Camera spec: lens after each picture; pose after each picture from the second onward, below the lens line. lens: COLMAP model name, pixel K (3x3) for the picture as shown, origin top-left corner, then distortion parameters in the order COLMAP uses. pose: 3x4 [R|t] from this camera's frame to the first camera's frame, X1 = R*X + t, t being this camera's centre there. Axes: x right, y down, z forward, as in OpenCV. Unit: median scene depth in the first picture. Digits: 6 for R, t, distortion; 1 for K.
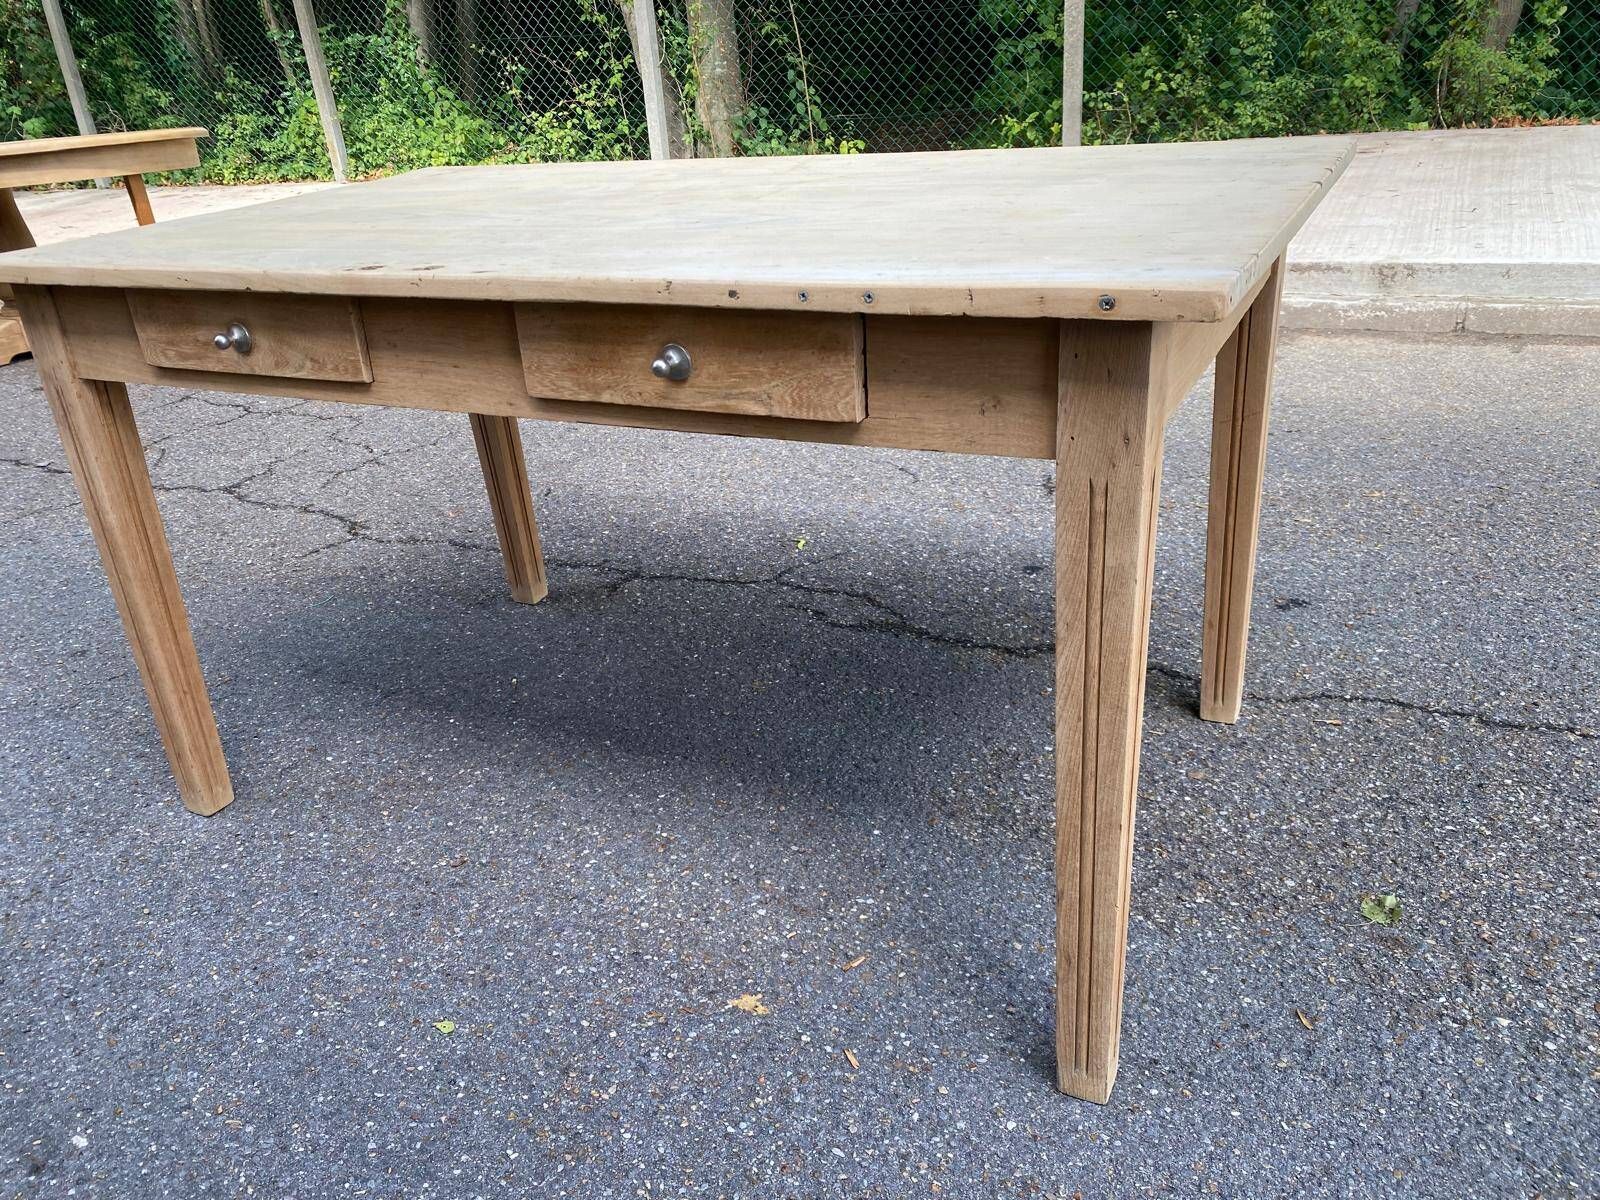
lens RADIAL K [[1227.9, 0, 776.9], [0, 1227.9, 606.4], [0, 0, 1]] dist [0.014993, -0.015450]
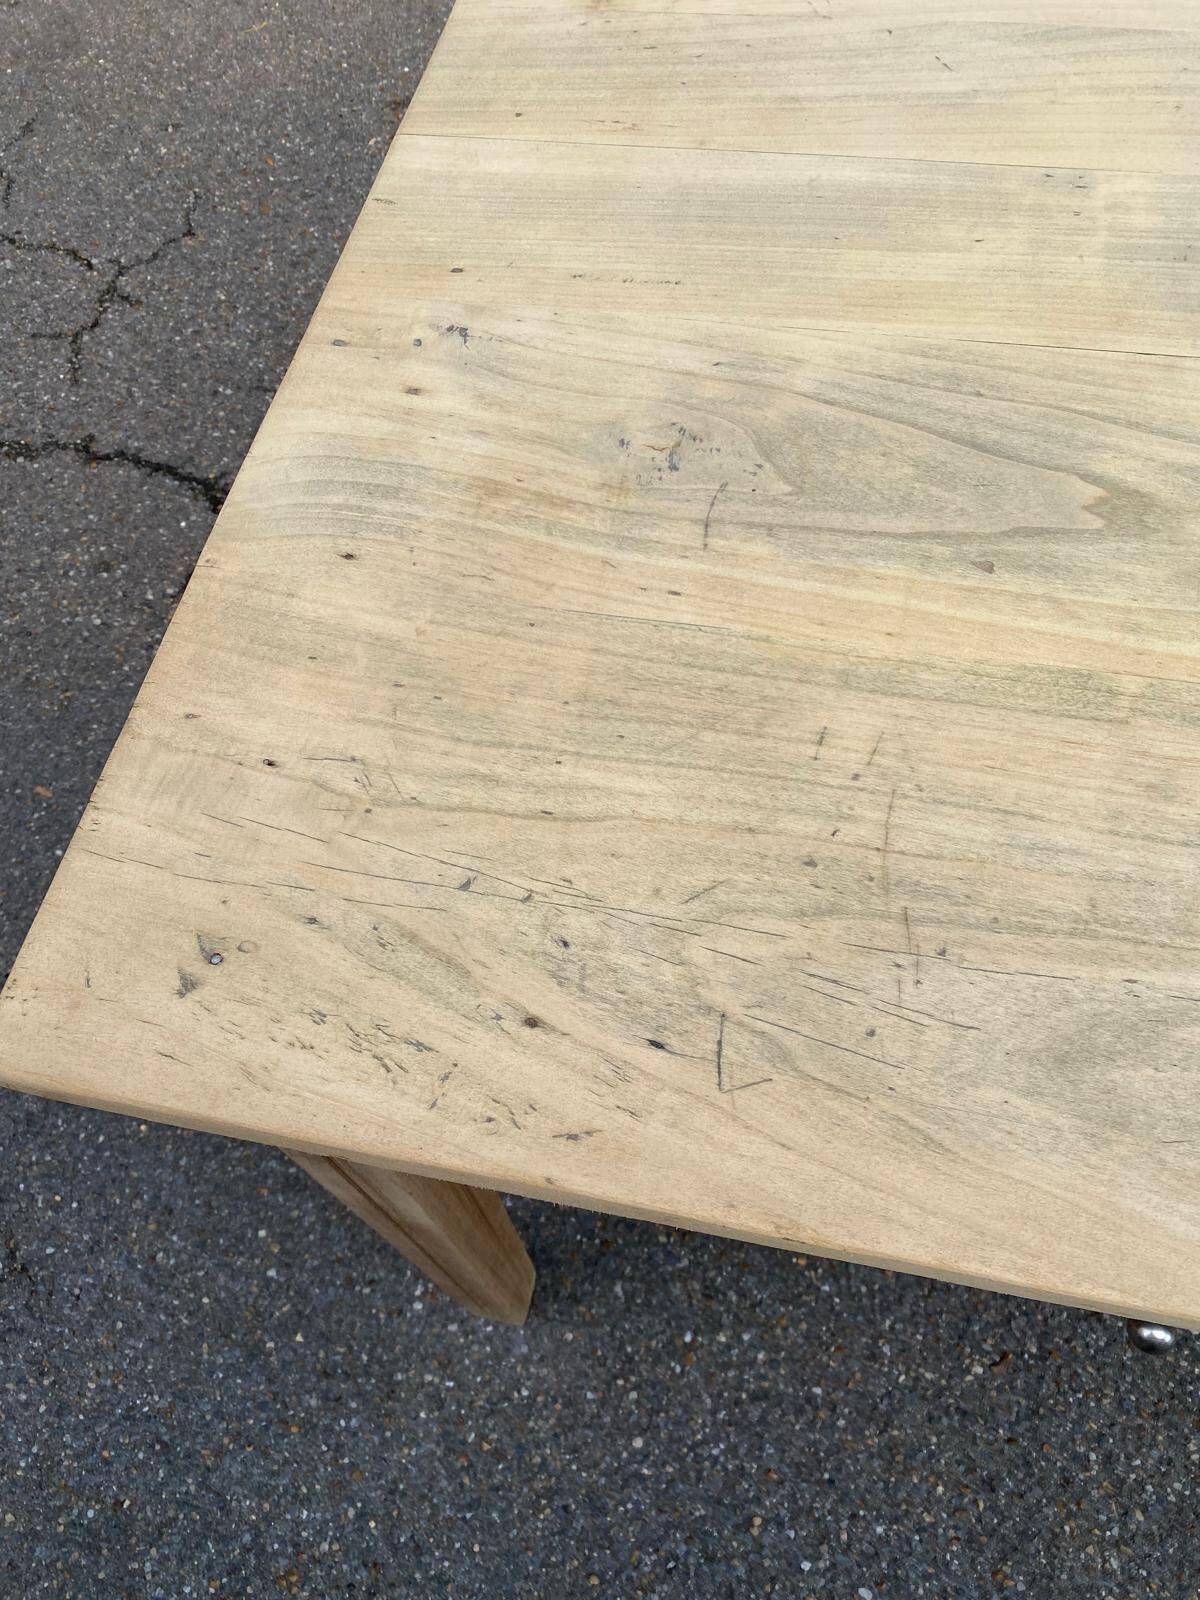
lens RADIAL K [[1227.9, 0, 594.4], [0, 1227.9, 800.3], [0, 0, 1]] dist [0.014993, -0.015450]
pose [[0.961997, -0.237293, 0.135108, -0.556559], [0.124170, 0.820826, 0.557518, -0.506547], [-0.243195, -0.519554, 0.819097, 0.753018]]
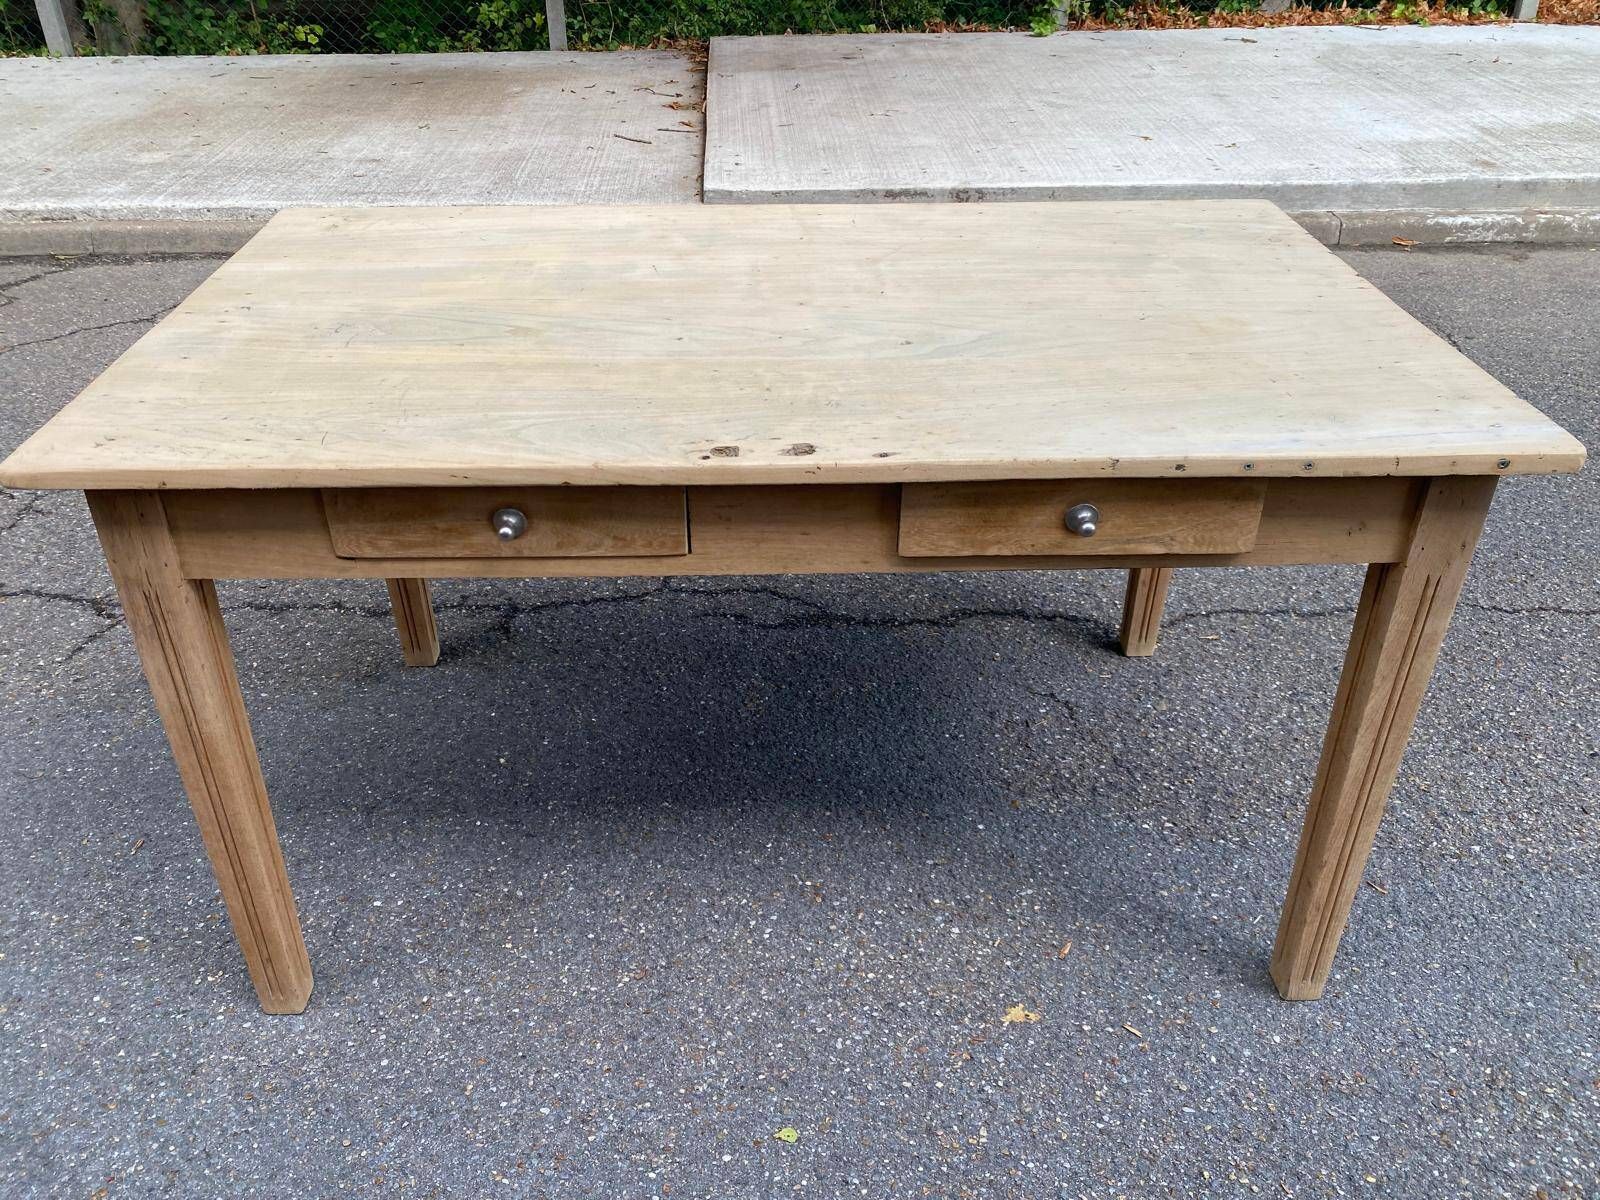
lens RADIAL K [[1227.9, 0, 771.5], [0, 1227.9, 587.8], [0, 0, 1]] dist [0.014993, -0.015450]
pose [[0.874379, -0.195469, 0.444132, -0.620839], [0.148599, 0.979166, 0.138392, -0.247119], [-0.461930, -0.055010, 0.885209, 0.103282]]
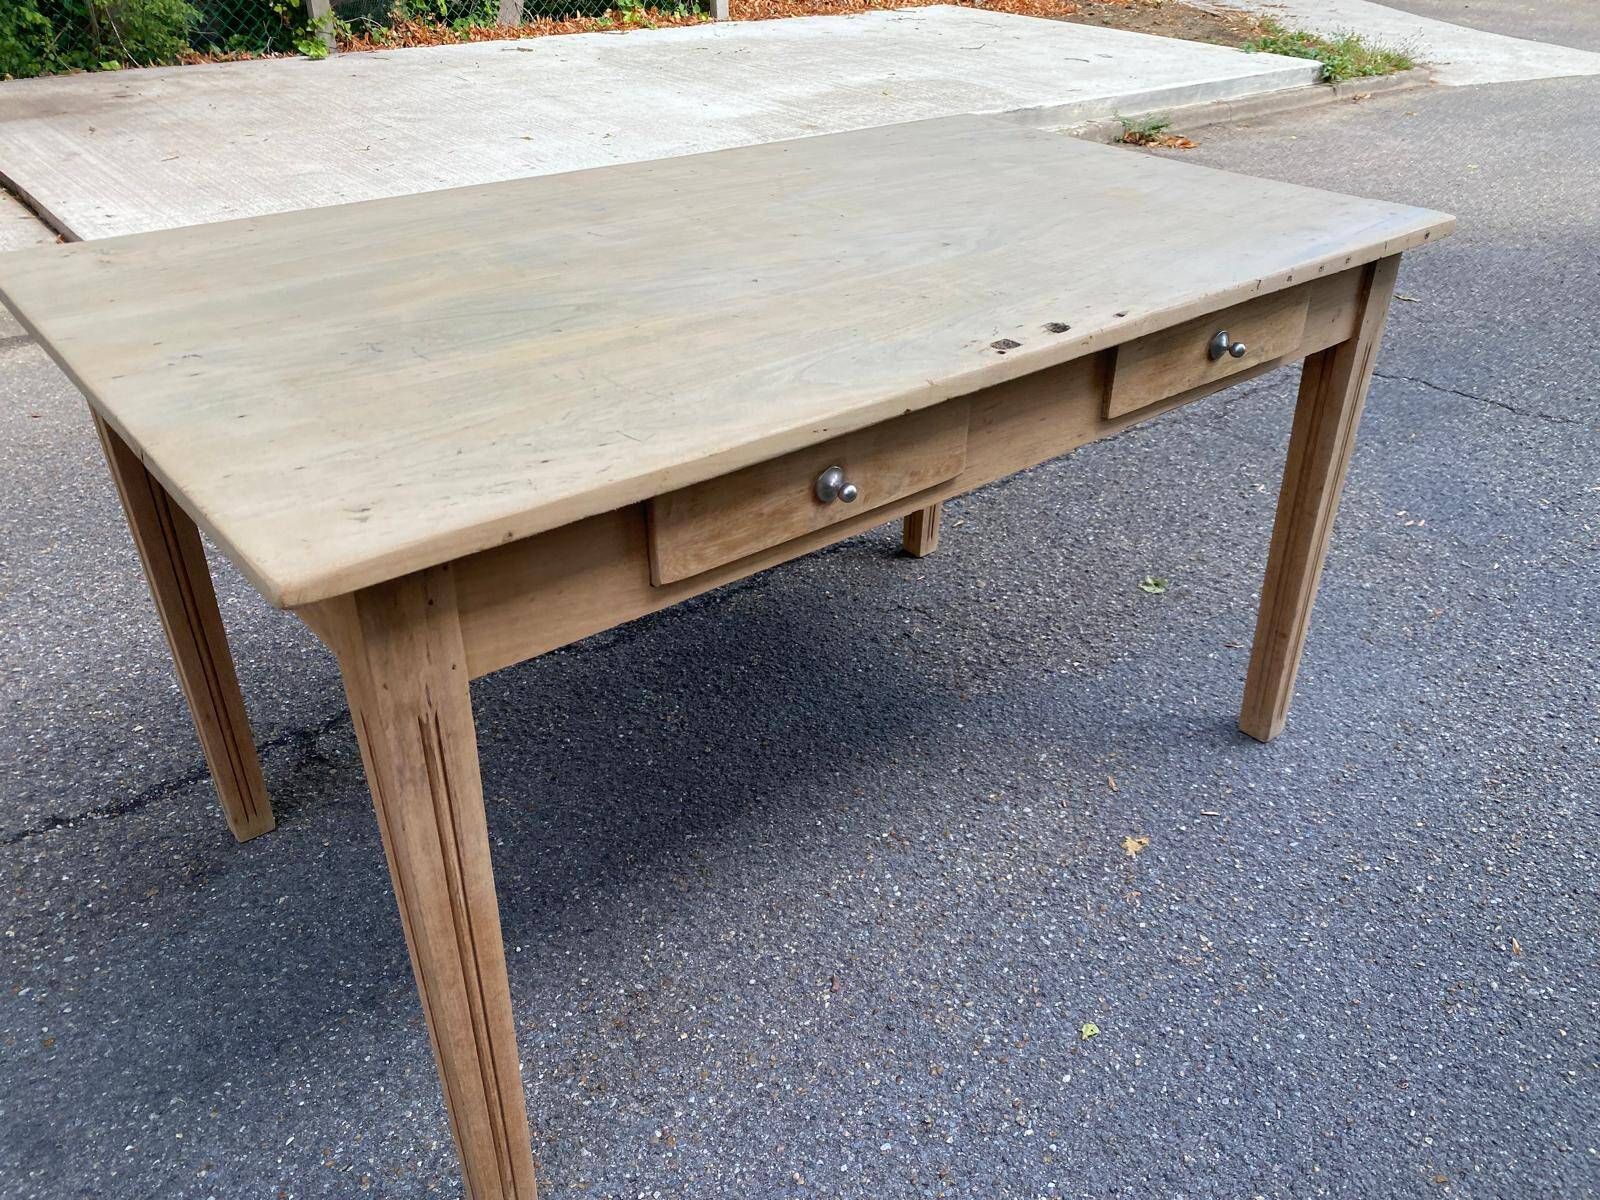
lens RADIAL K [[1227.9, 0, 800.3], [0, 1227.9, 601.4], [0, 0, 1]] dist [0.014993, -0.015450]
pose [[0.380953, -0.405014, 0.831167, -1.030186], [0.356190, 0.893856, 0.272307, -0.340091], [-0.853231, 0.192317, 0.484779, 0.599149]]
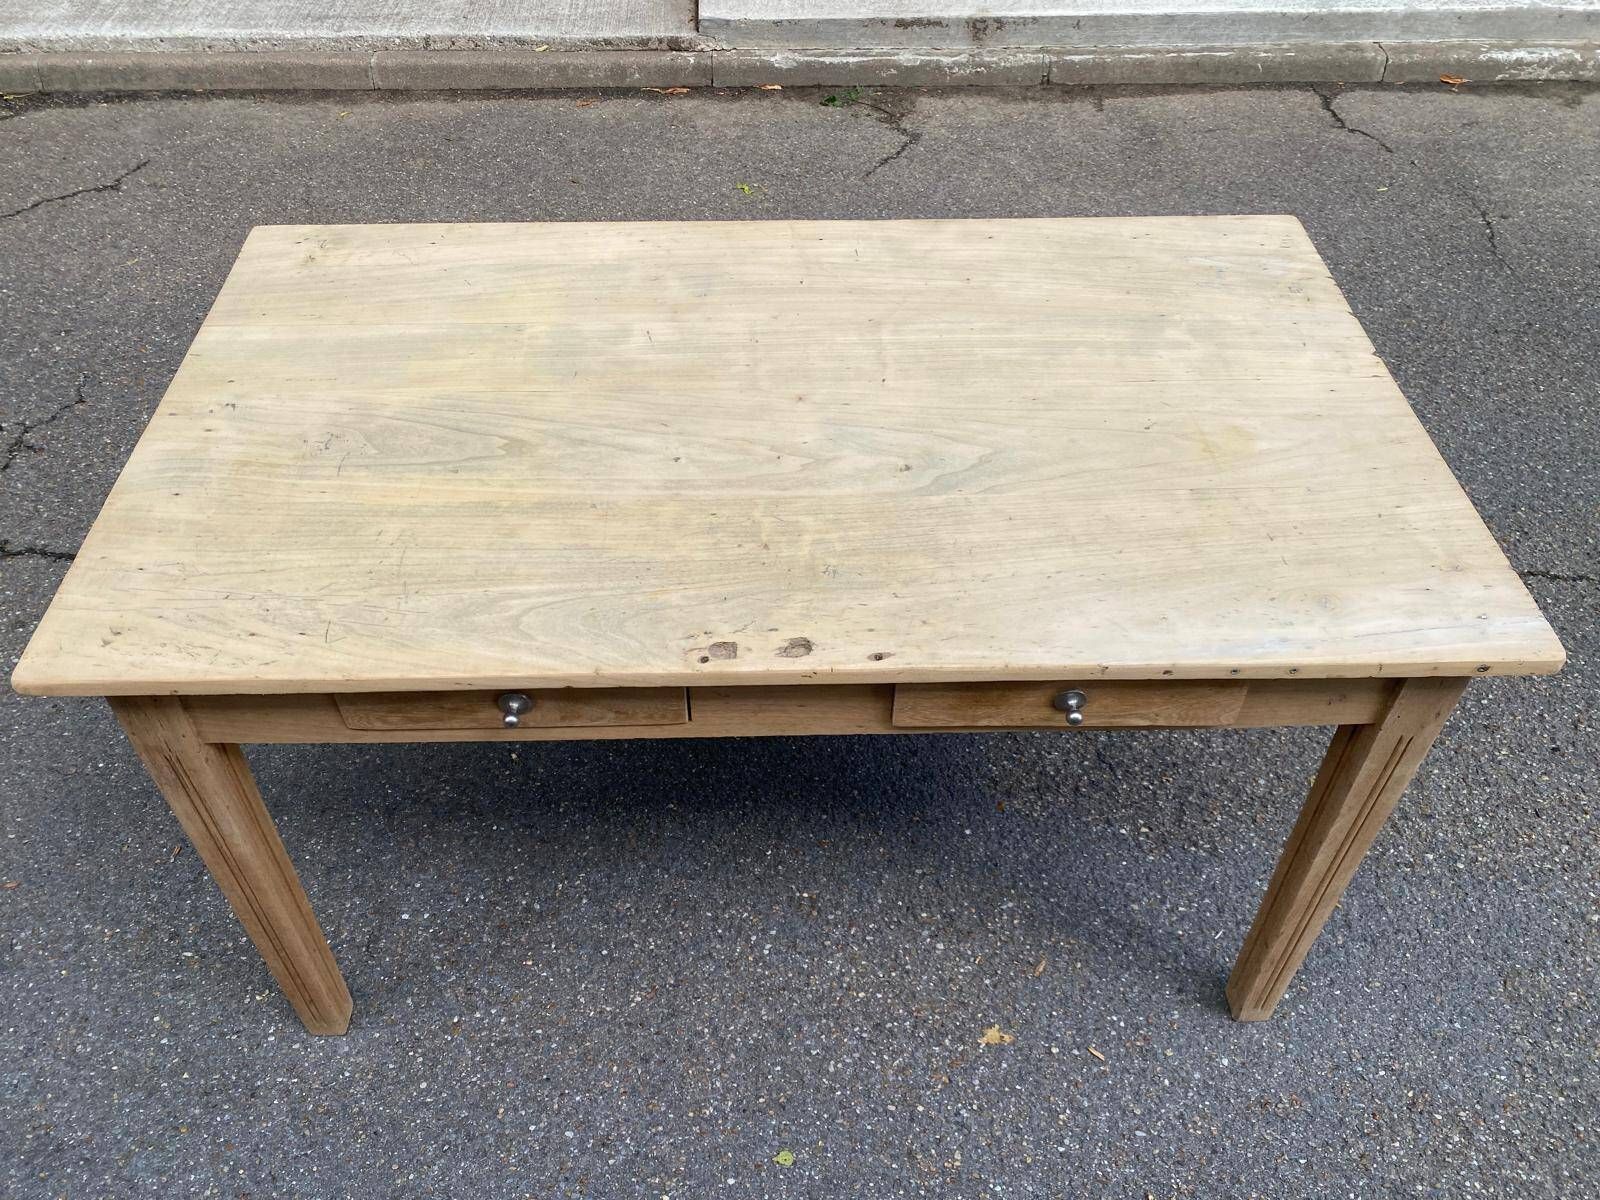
lens RADIAL K [[1227.9, 0, 779.2], [0, 1227.9, 606.9], [0, 0, 1]] dist [0.014993, -0.015450]
pose [[0.872805, -0.291666, 0.391335, -0.552345], [0.147768, 0.922084, 0.357668, -0.541991], [-0.465163, -0.254347, 0.847898, 0.129328]]
